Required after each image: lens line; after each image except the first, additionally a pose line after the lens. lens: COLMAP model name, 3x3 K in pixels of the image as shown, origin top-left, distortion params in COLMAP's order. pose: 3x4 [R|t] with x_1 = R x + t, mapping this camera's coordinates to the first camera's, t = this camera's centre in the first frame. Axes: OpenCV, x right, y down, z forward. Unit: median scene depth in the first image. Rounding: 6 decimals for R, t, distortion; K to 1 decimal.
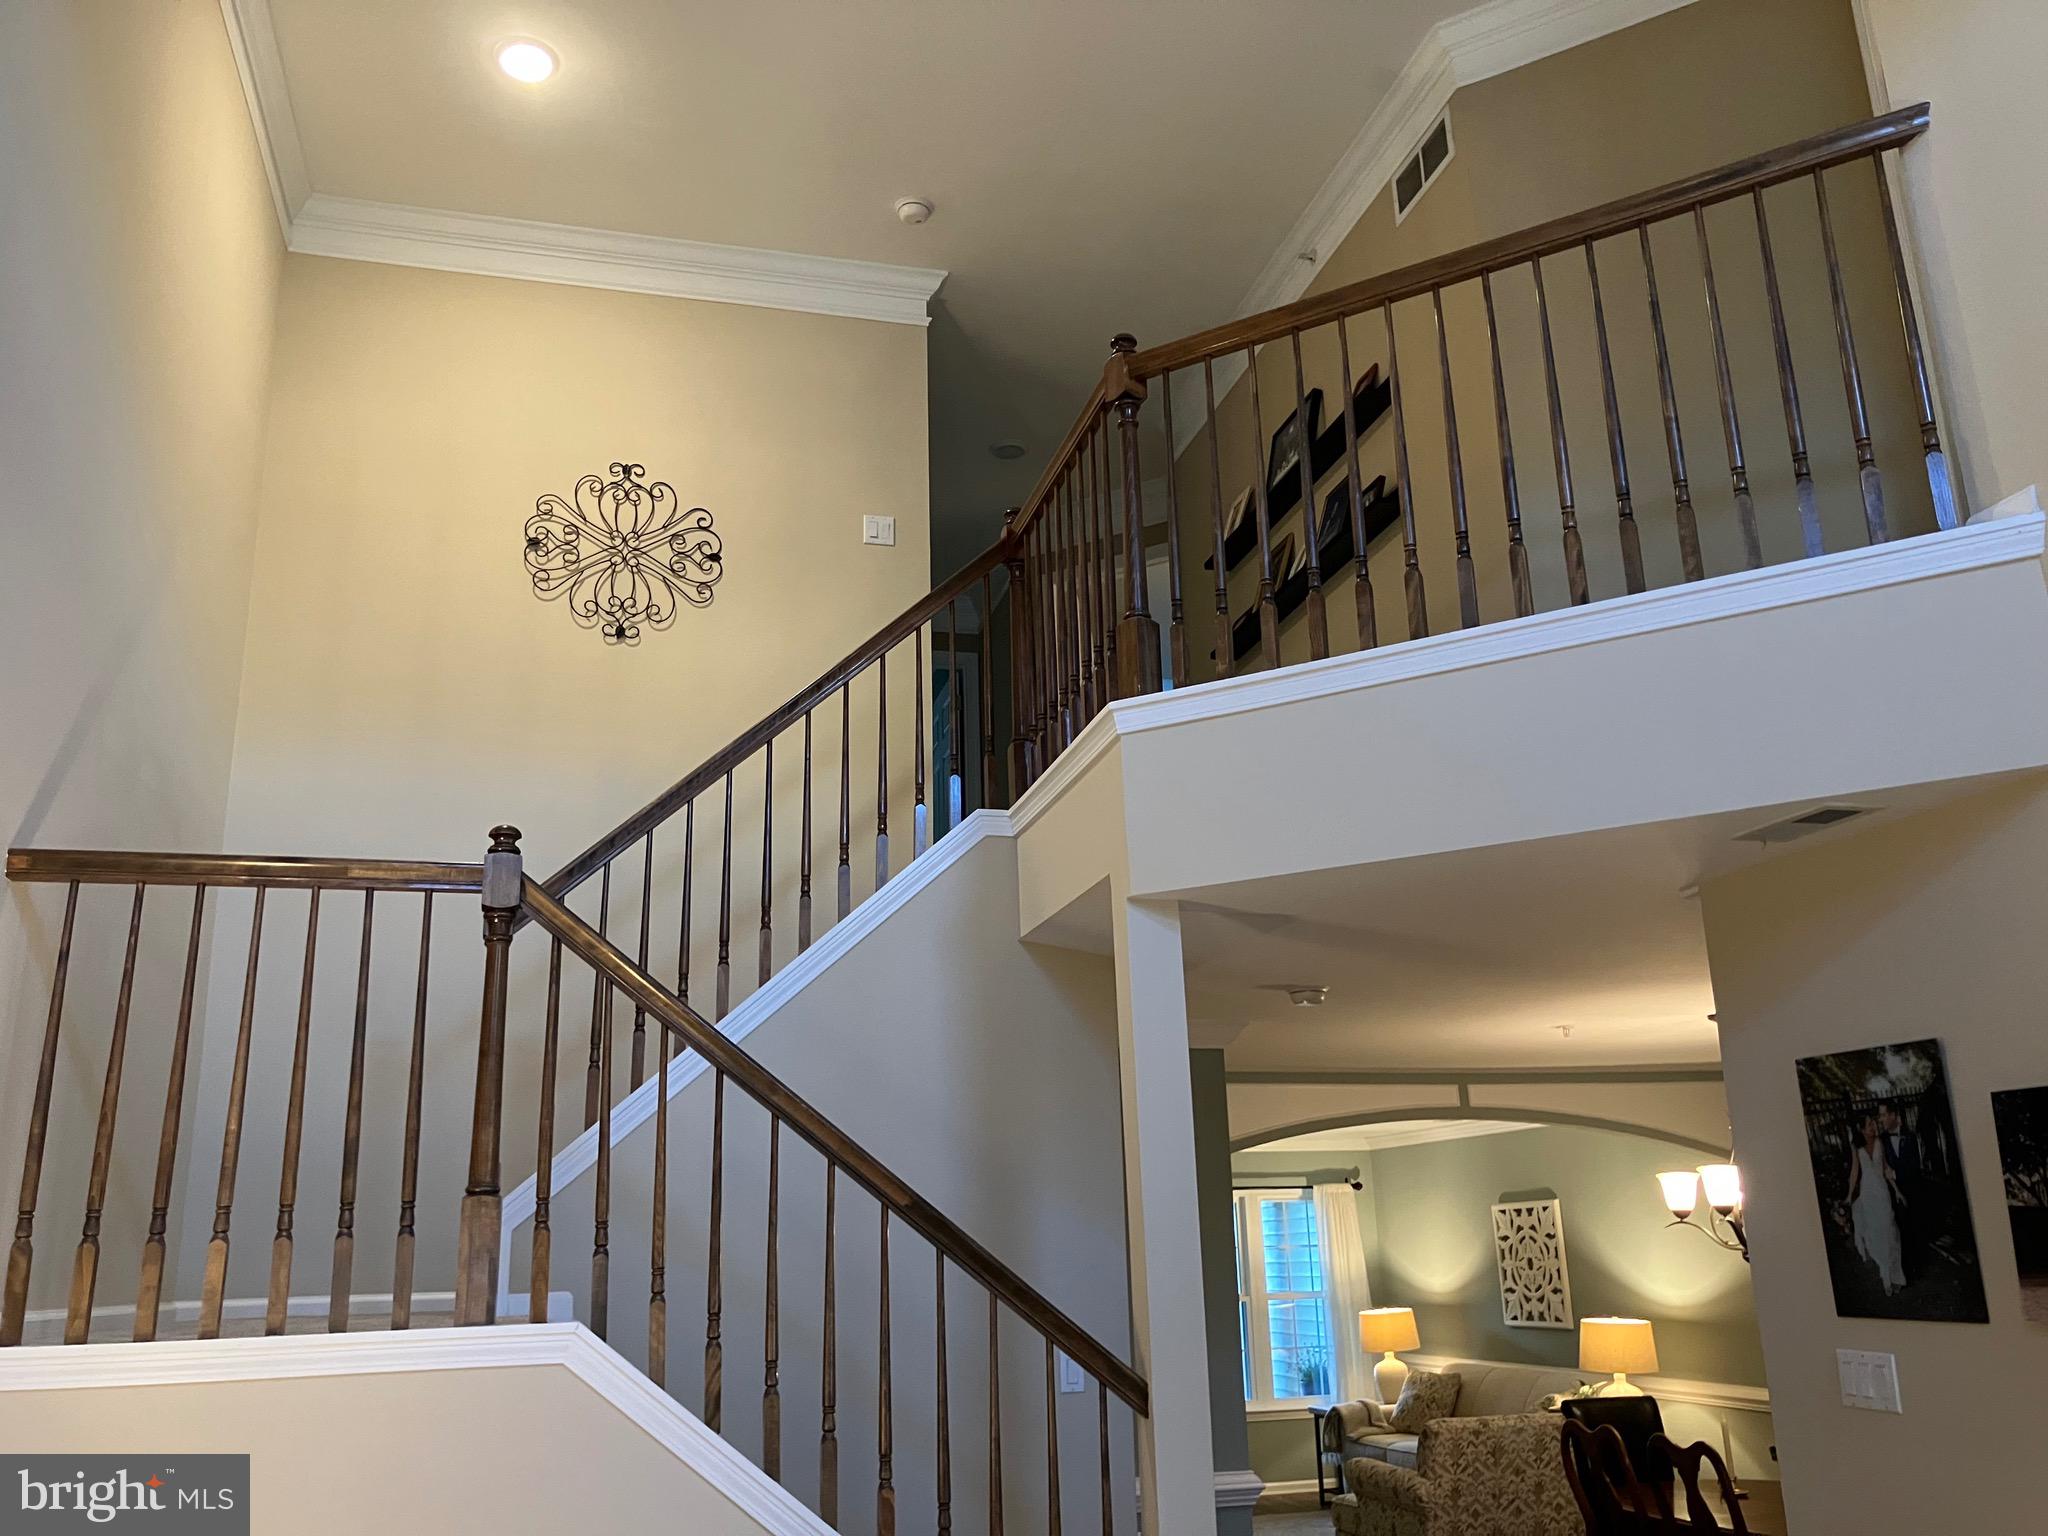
lens RADIAL K [[1698.8, 0, 1024.0], [0, 1698.8, 768.0], [0, 0, 1]] dist [-0.003829, 0.009855]
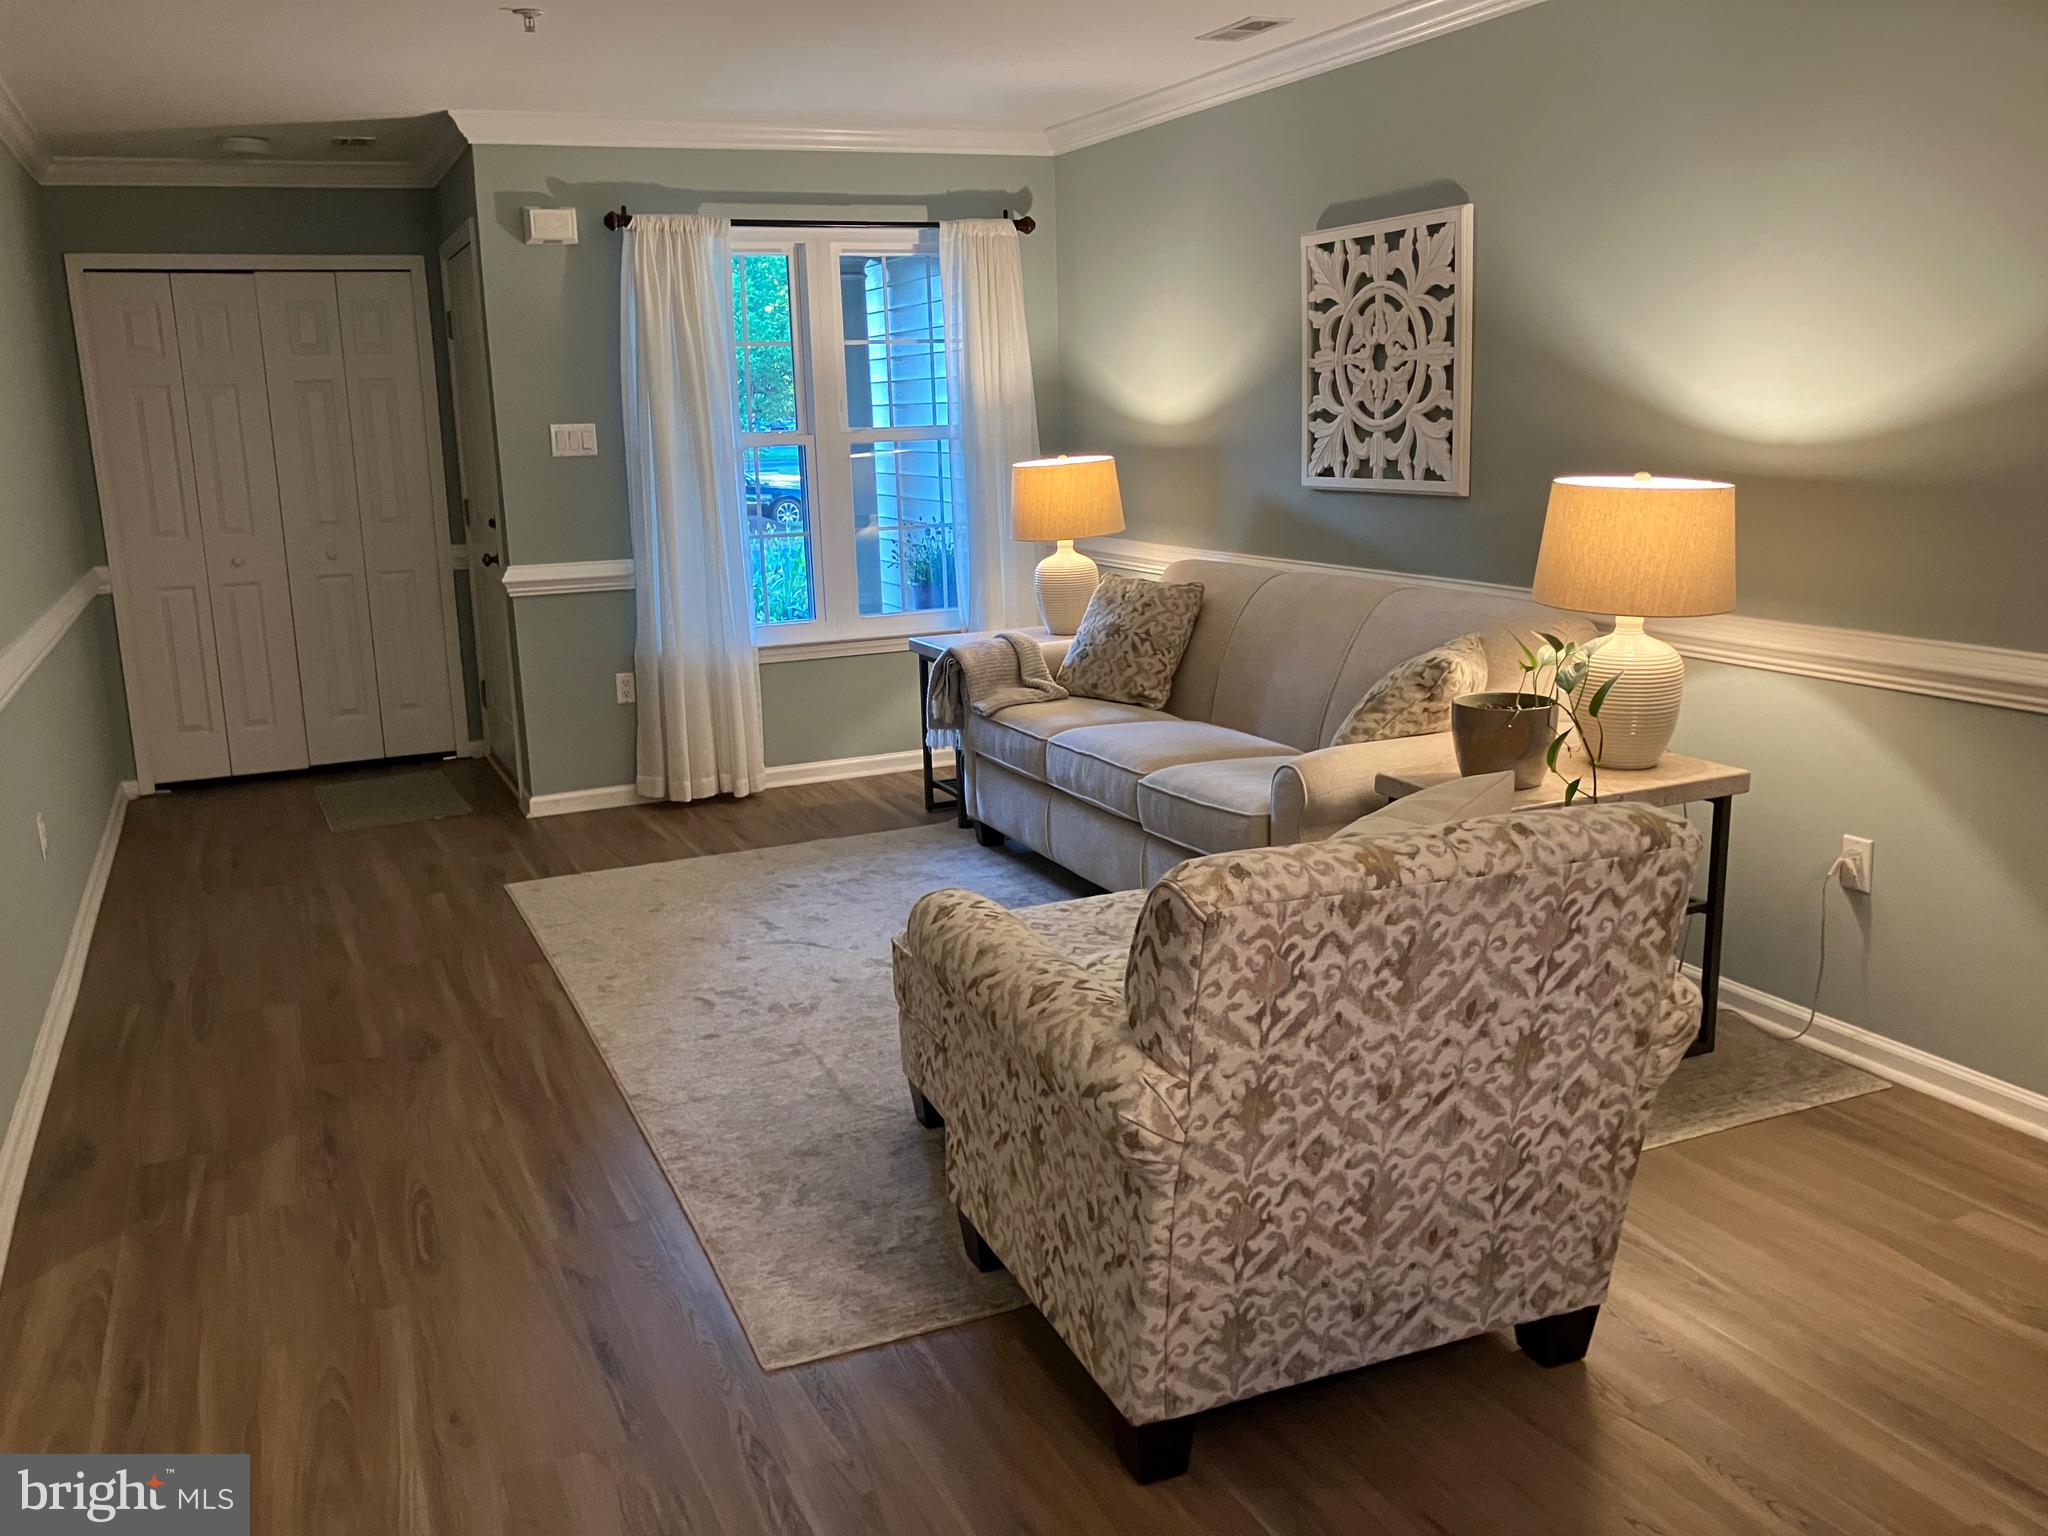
lens RADIAL K [[1705.7, 0, 1024.0], [0, 1705.7, 768.0], [0, 0, 1]] dist [0.146760, -0.617029]
pose [[0.985106, -0.038738, 0.167530, 0.123068], [-0.044430, 0.883862, 0.465632, 0.179234], [-0.166112, -0.466140, 0.868976, 0.564910]]
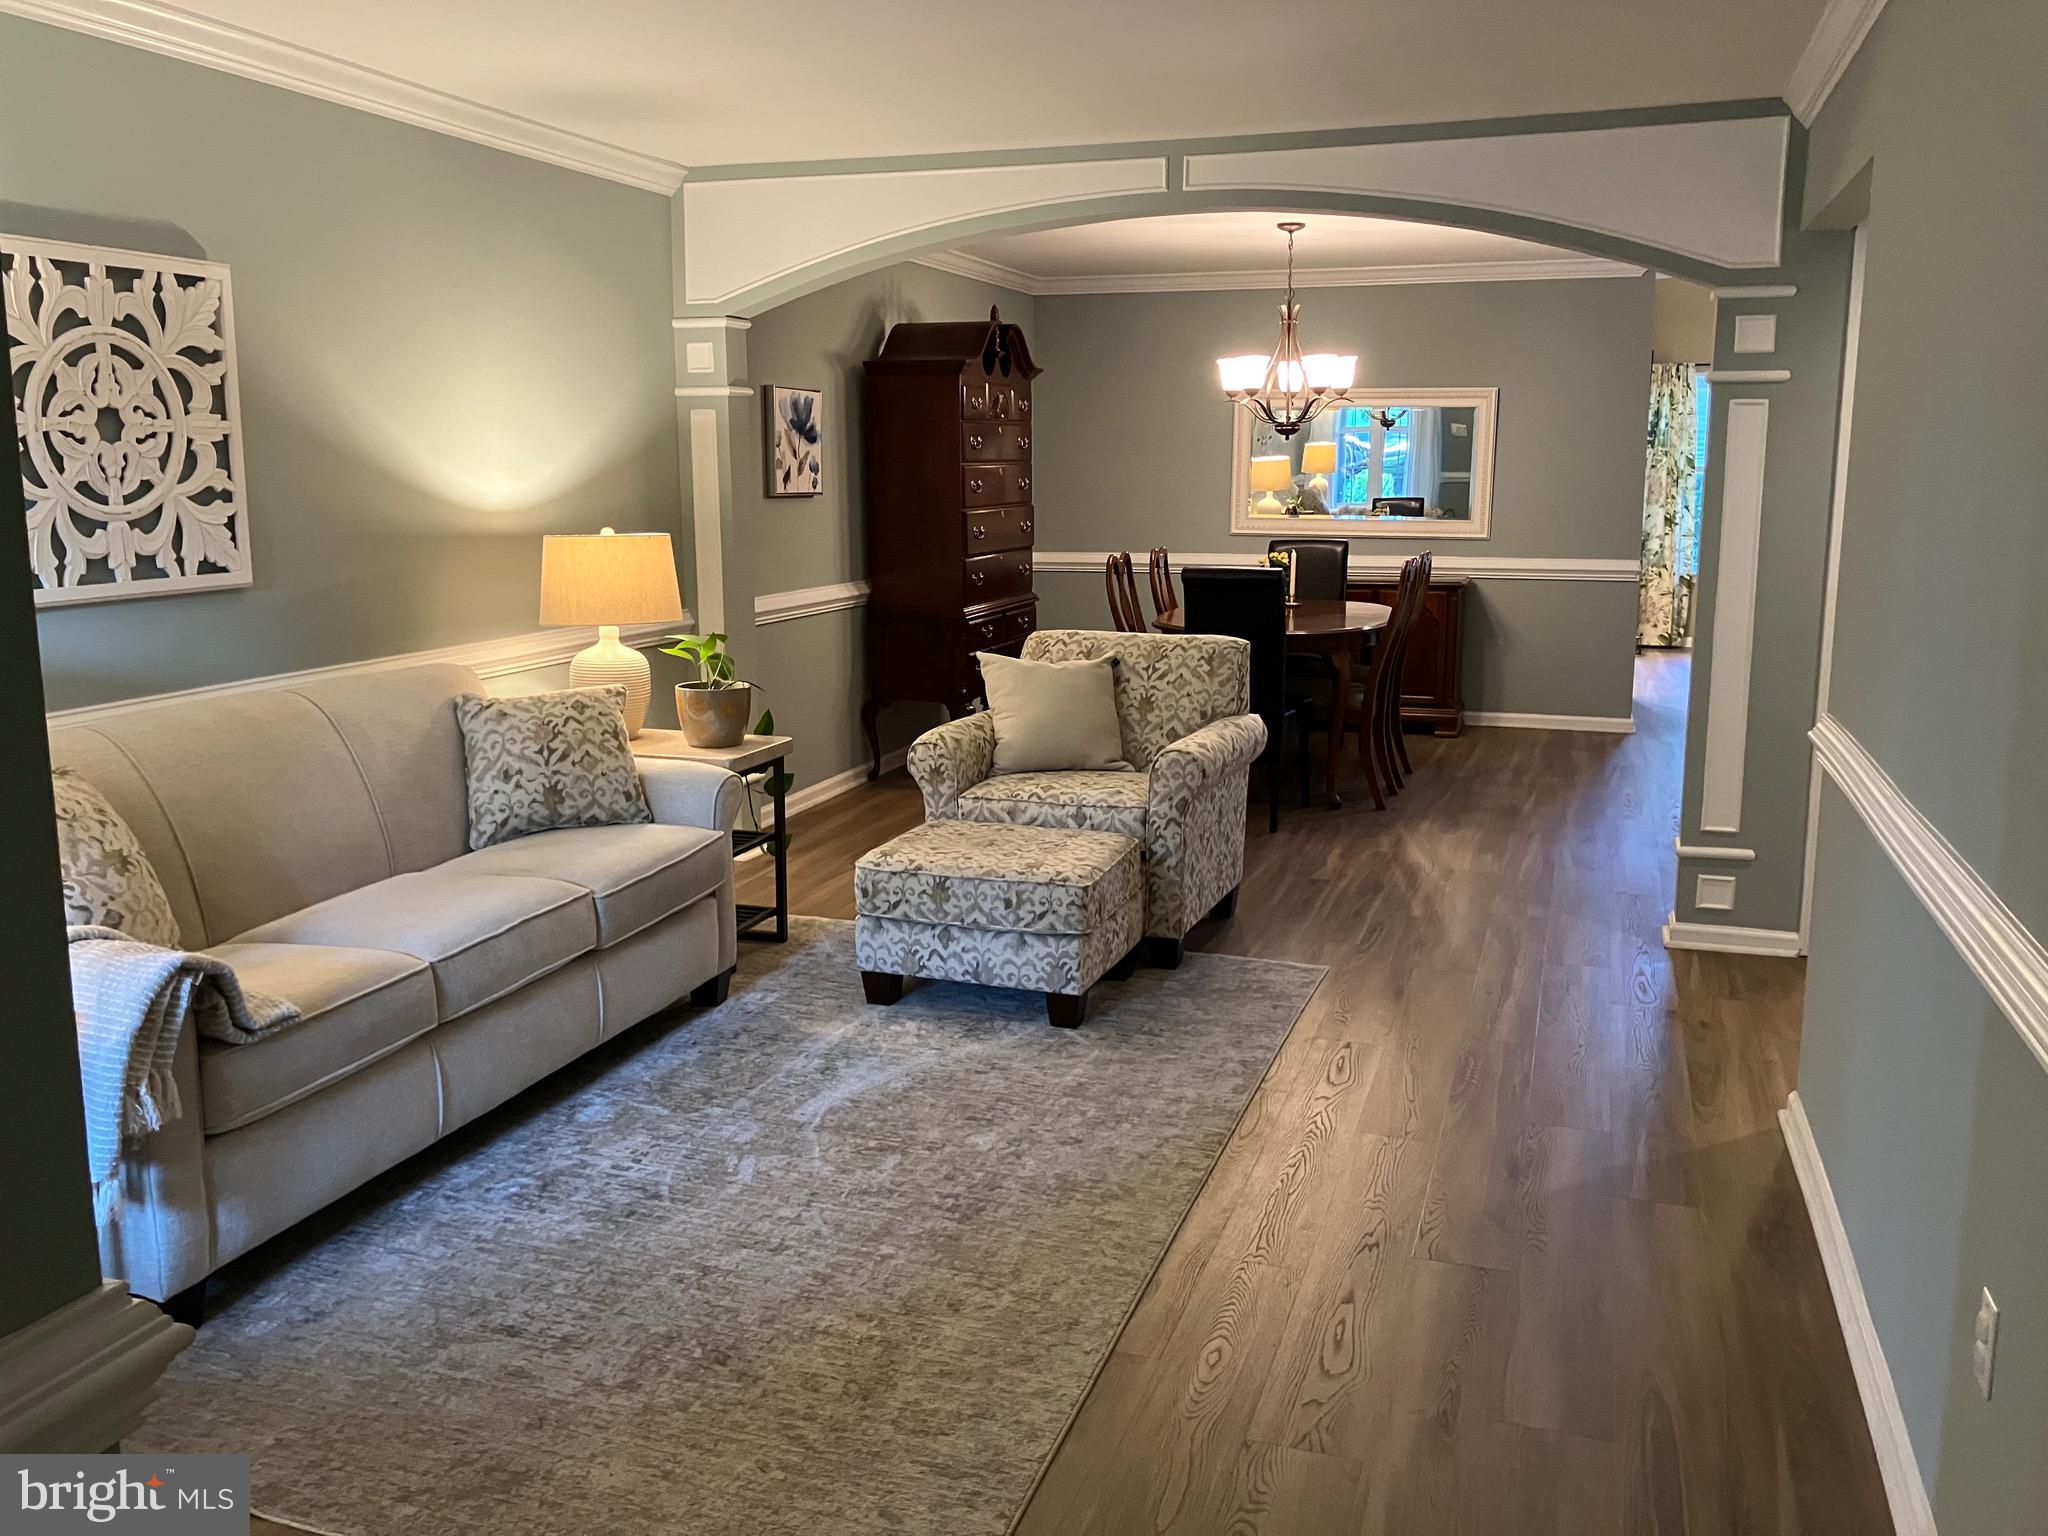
lens RADIAL K [[1698.8, 0, 1024.0], [0, 1698.8, 768.0], [0, 0, 1]] dist [-0.003829, 0.009855]
pose [[-0.842091, -0.062584, 0.535692, -0.050661], [-0.120808, 0.989894, -0.074259, 0.365683], [-0.525631, -0.127248, -0.841142, 1.187989]]
